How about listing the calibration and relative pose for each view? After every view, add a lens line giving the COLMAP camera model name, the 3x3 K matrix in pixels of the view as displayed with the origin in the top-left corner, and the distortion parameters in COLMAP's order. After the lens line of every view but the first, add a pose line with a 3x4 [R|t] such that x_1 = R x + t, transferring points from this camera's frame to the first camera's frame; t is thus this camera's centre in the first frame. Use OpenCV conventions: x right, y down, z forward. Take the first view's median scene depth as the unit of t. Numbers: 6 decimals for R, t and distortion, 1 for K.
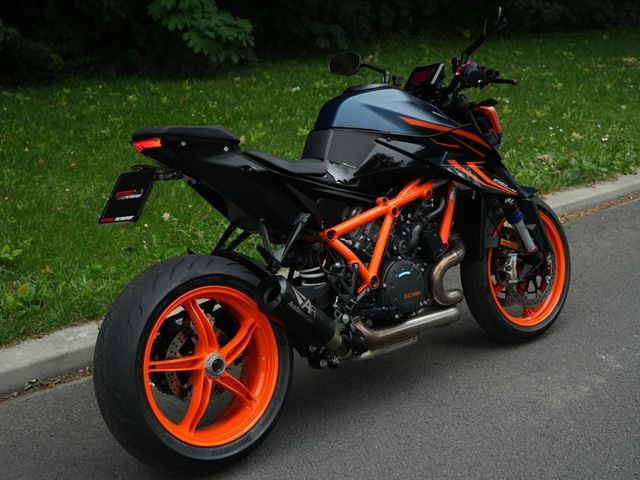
lens RADIAL K [[1005.8, 0, 320.0], [0, 1005.8, 240.0], [0, 0, 1]] dist [-0.083837, 0.875523]
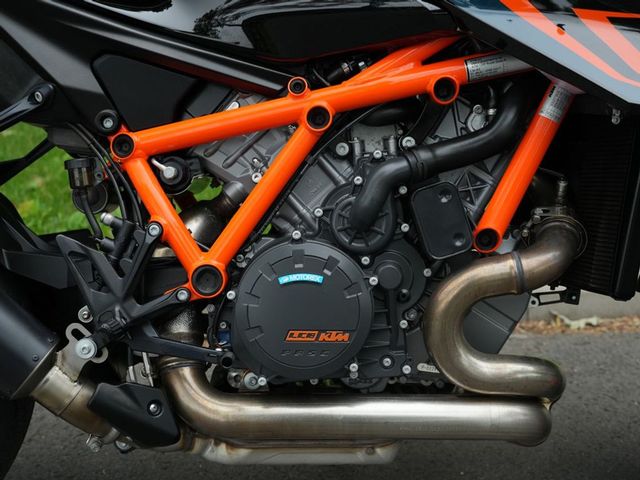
lens RADIAL K [[989.9, 0, 320.0], [0, 989.9, 240.0], [0, 0, 1]] dist [-0.077285, 0.907096]
pose [[0.742681, 0.167873, -0.648261, 0.351031], [-0.164528, 0.984138, 0.066360, -0.007793], [0.649119, 0.057372, 0.758521, 0.754896]]
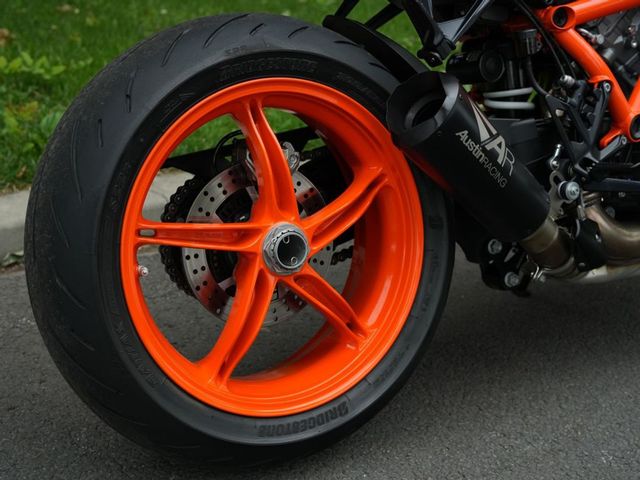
lens RADIAL K [[1005.8, 0, 320.0], [0, 1005.8, 240.0], [0, 0, 1]] dist [-0.083837, 0.875523]
pose [[0.980260, 0.117718, -0.158849, -0.013819], [-0.107108, 0.991504, 0.073807, 0.079086], [0.166188, -0.055336, 0.984540, 0.505147]]
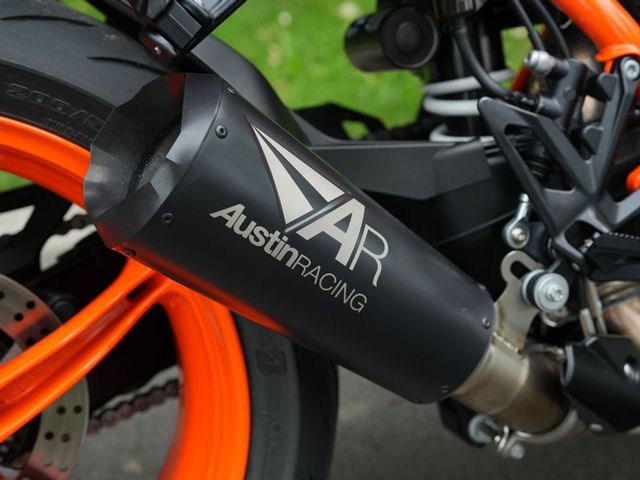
lens RADIAL K [[1005.8, 0, 320.0], [0, 1005.8, 240.0], [0, 0, 1]] dist [-0.083837, 0.875523]
pose [[0.929398, 0.102326, -0.354610, 0.057140], [-0.054956, 0.988455, 0.141195, 0.036384], [0.364964, -0.111738, 0.924292, 0.768244]]
